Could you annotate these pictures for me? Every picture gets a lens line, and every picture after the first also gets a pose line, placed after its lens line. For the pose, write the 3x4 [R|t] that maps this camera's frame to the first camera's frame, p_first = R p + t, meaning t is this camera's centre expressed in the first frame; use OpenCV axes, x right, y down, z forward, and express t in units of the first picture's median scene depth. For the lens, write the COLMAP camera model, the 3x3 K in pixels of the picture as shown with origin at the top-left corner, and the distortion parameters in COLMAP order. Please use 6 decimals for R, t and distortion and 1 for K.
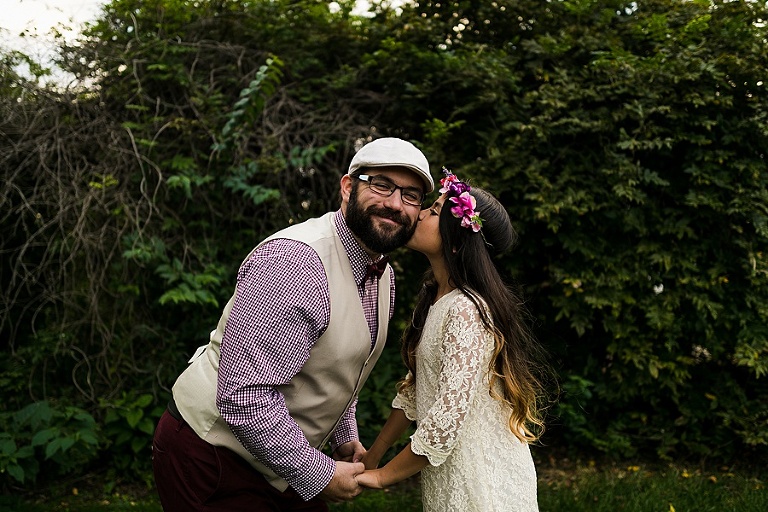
lens RADIAL K [[730.8, 0, 384.0], [0, 730.8, 256.0], [0, 0, 1]] dist [0.001521, 0.021010]
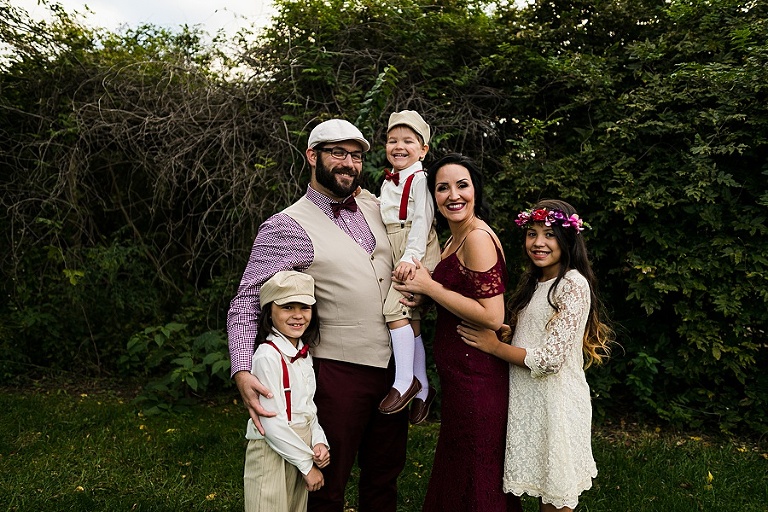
lens RADIAL K [[669.0, 0, 380.8], [0, 669.0, 253.3], [0, 0, 1]] dist [0.022077, 0.001321]
pose [[0.970597, 0.060781, -0.232912, 0.096816], [-0.046882, 0.996799, 0.064760, -0.033832], [0.236103, -0.051937, 0.970339, -0.091532]]
